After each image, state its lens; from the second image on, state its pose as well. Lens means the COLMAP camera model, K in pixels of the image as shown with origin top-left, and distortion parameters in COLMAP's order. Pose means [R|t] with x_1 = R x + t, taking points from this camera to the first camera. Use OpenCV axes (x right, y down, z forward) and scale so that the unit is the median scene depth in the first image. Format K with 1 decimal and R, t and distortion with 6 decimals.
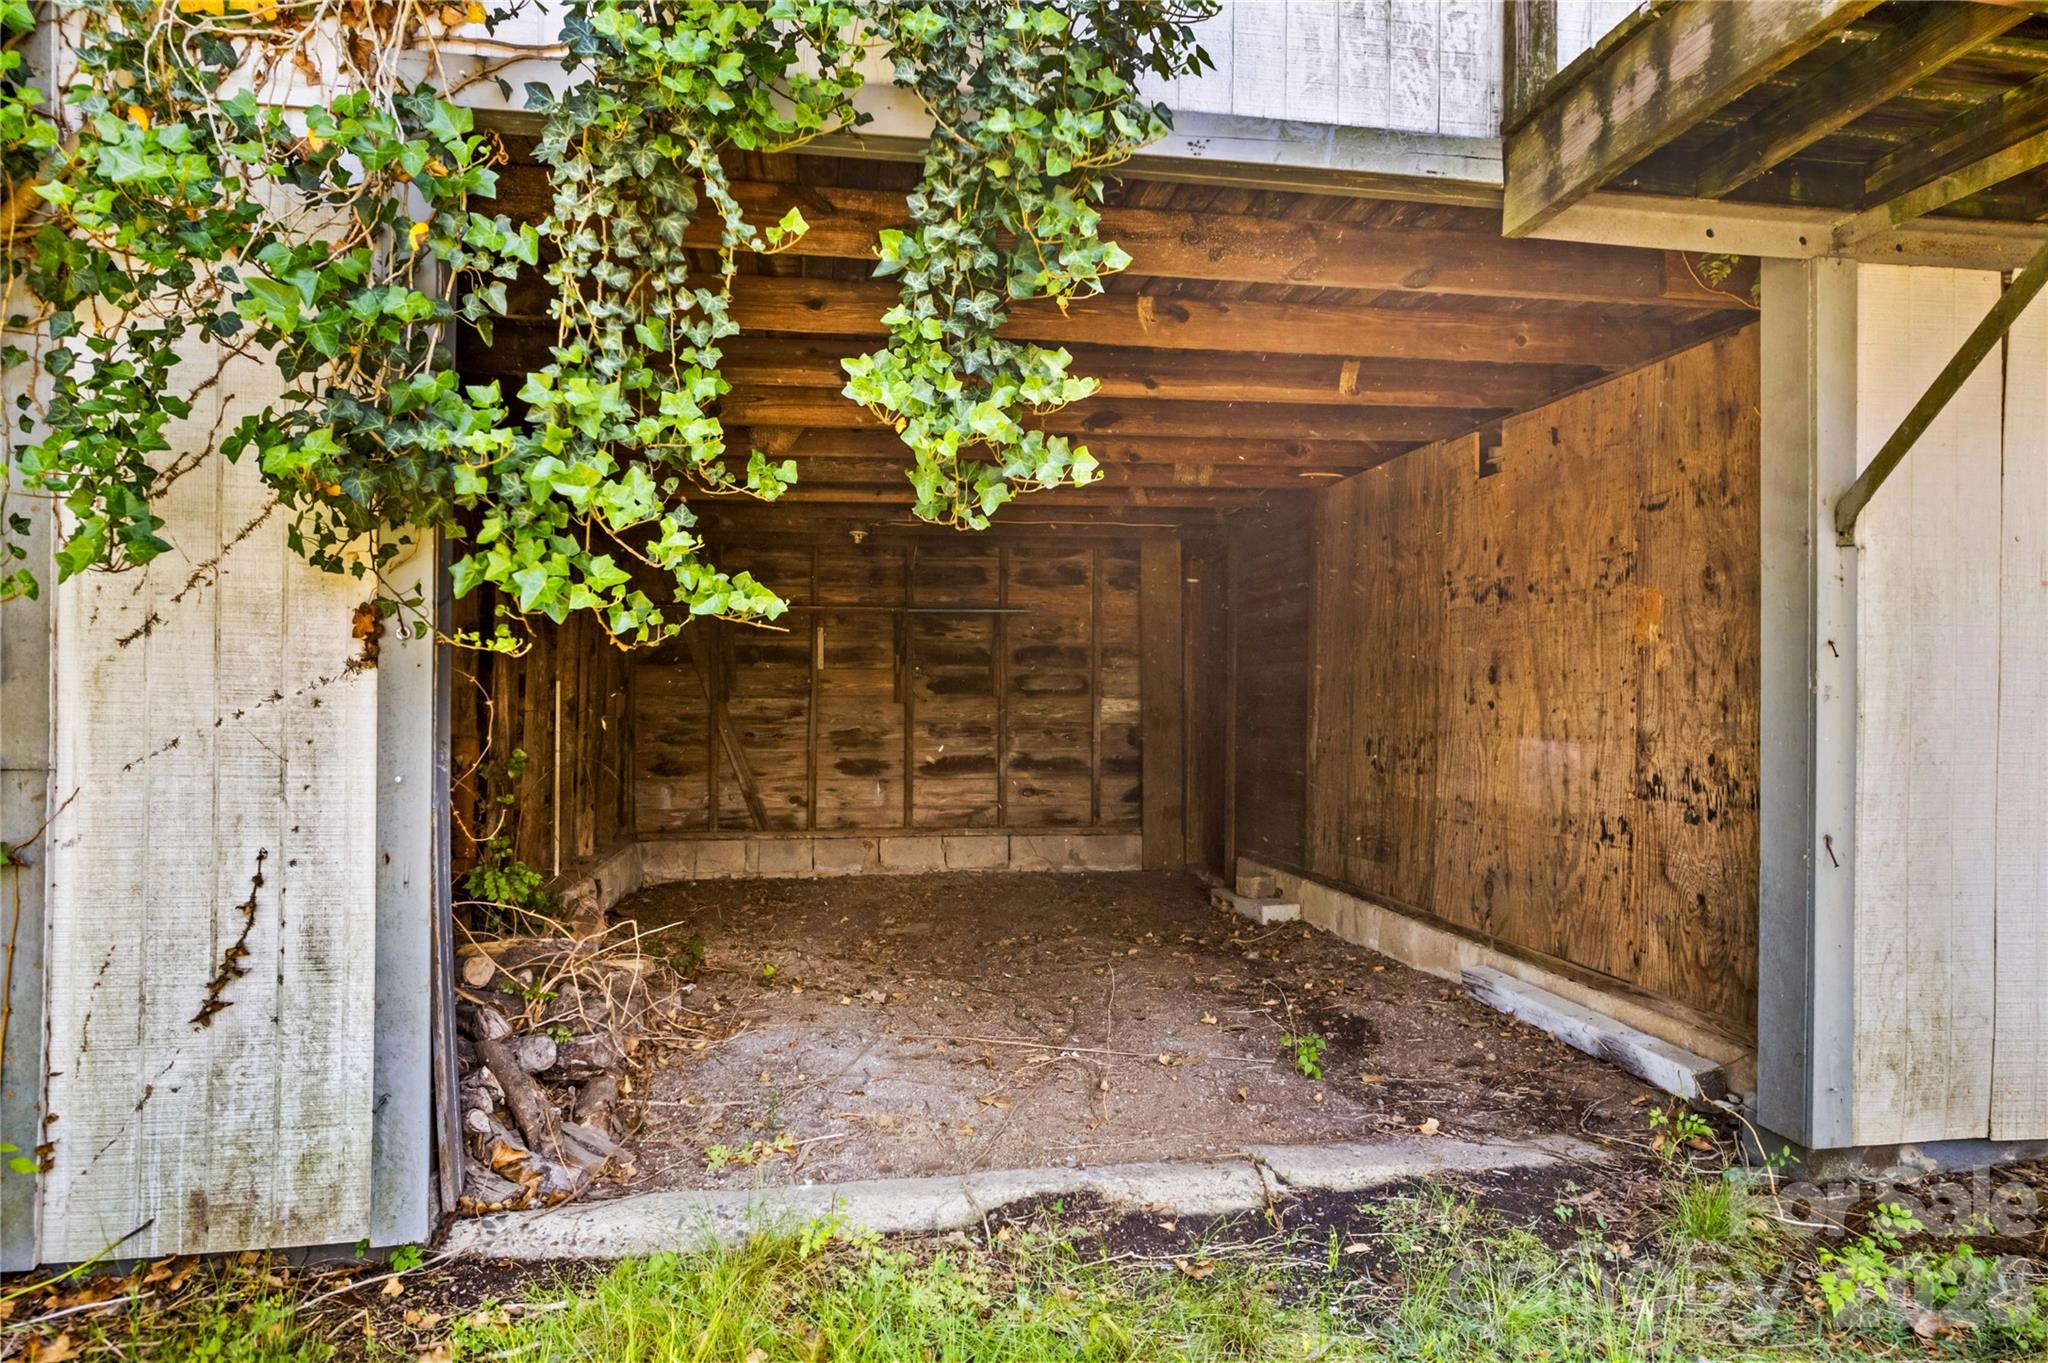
lens RADIAL K [[1300.3, 0, 1022.7], [0, 1300.3, 682.7], [0, 0, 1]] dist [-0.038165, 0.025528]
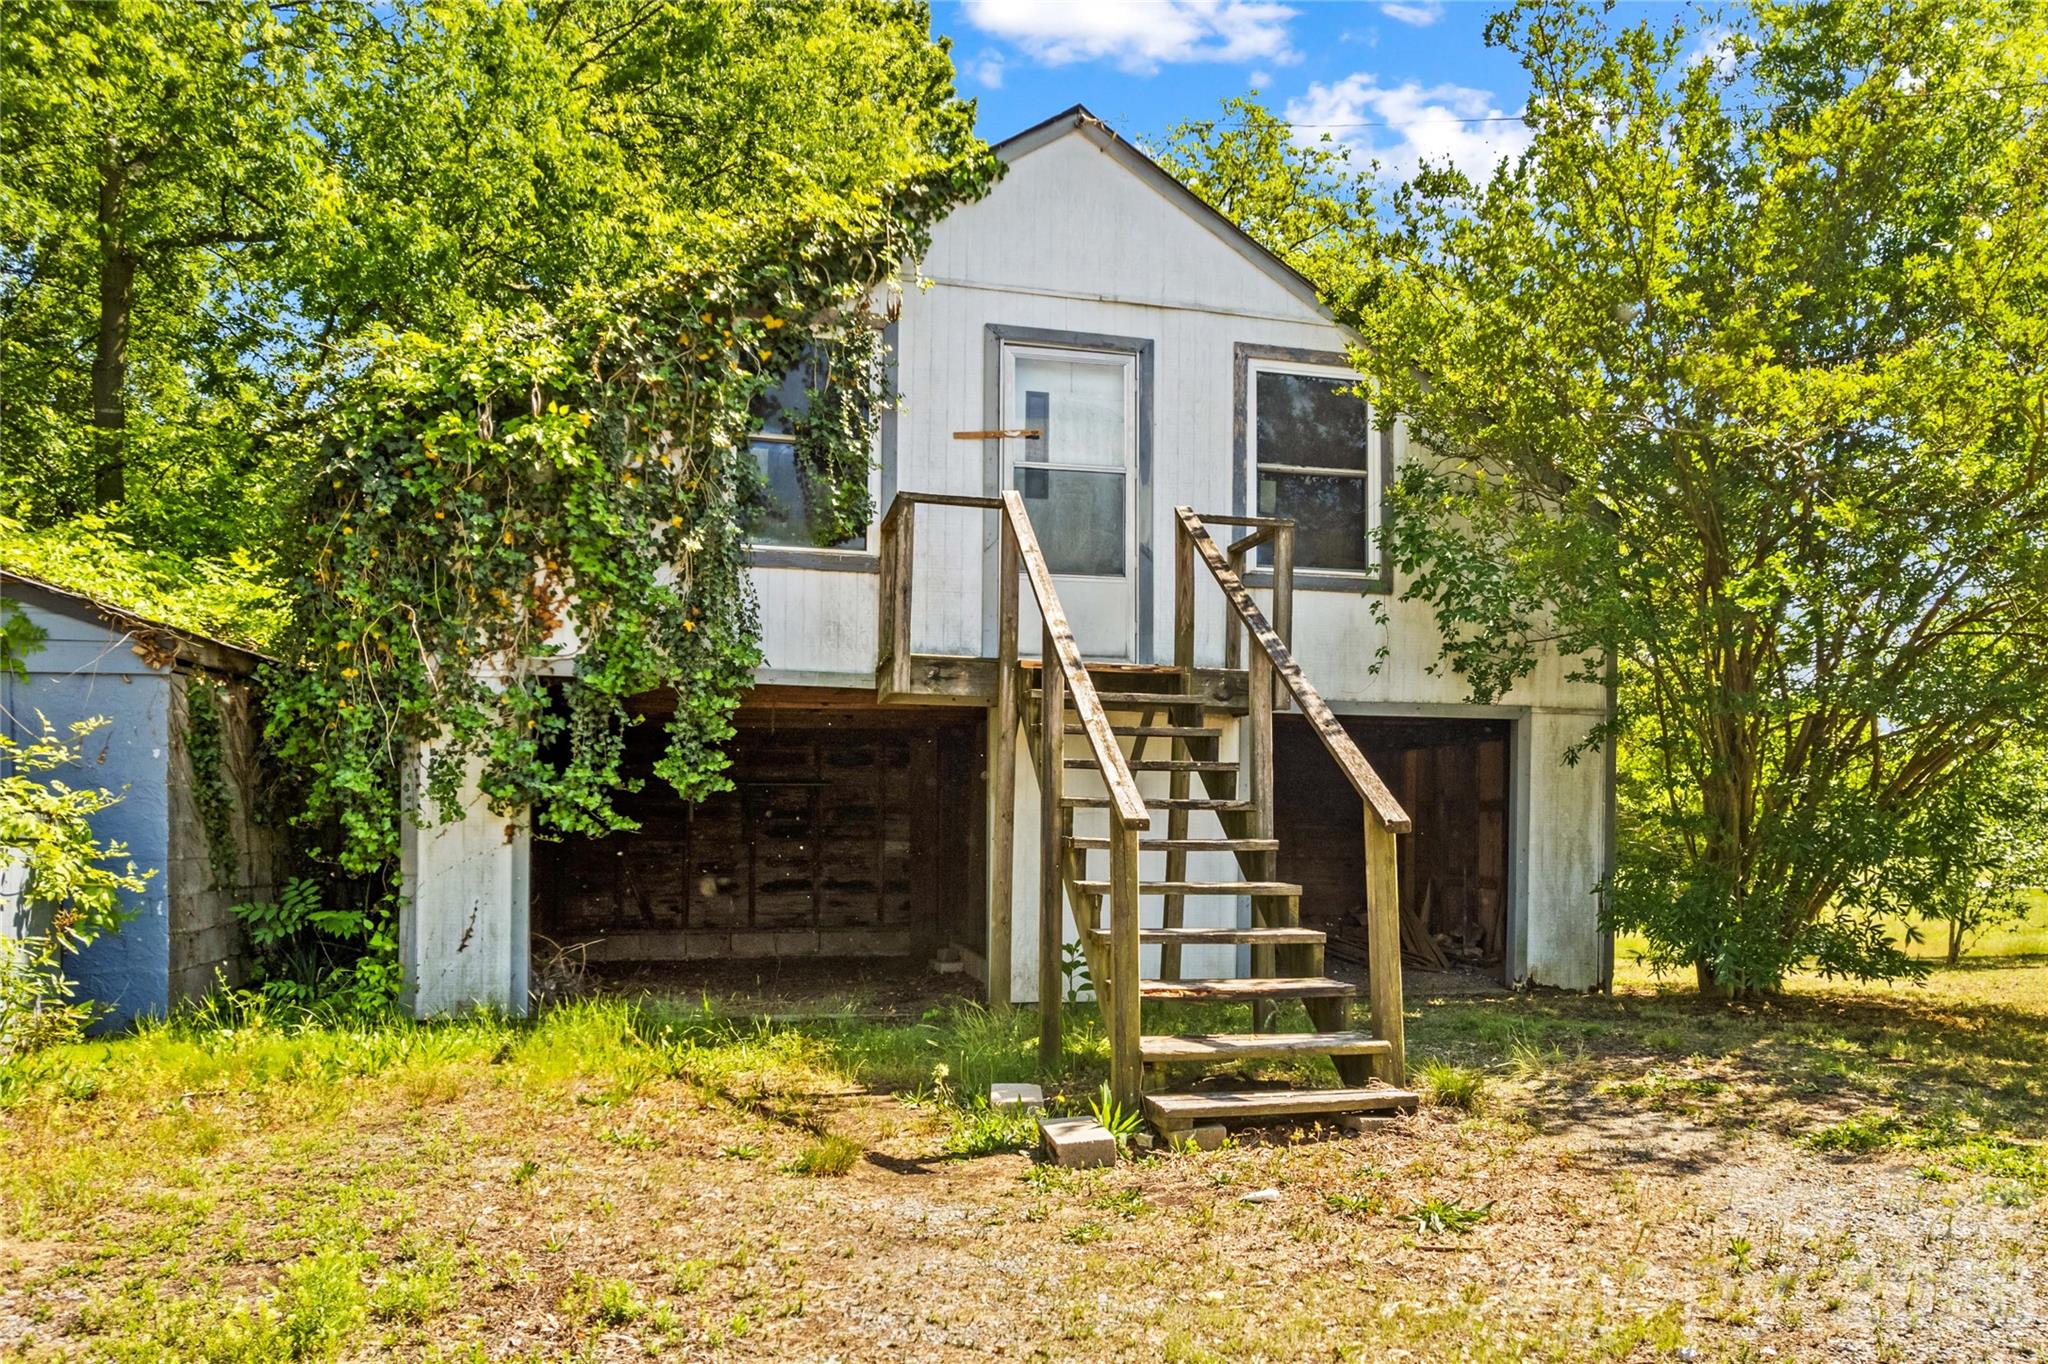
lens RADIAL K [[1300.3, 0, 1076.0], [0, 1300.3, 827.3], [0, 0, 1]] dist [-0.038165, 0.025528]
pose [[0.994457, 0.002547, 0.105116, 0.615985], [-0.003681, 0.999937, 0.010601, -0.101658], [-0.105083, -0.010929, 0.994403, -2.566994]]
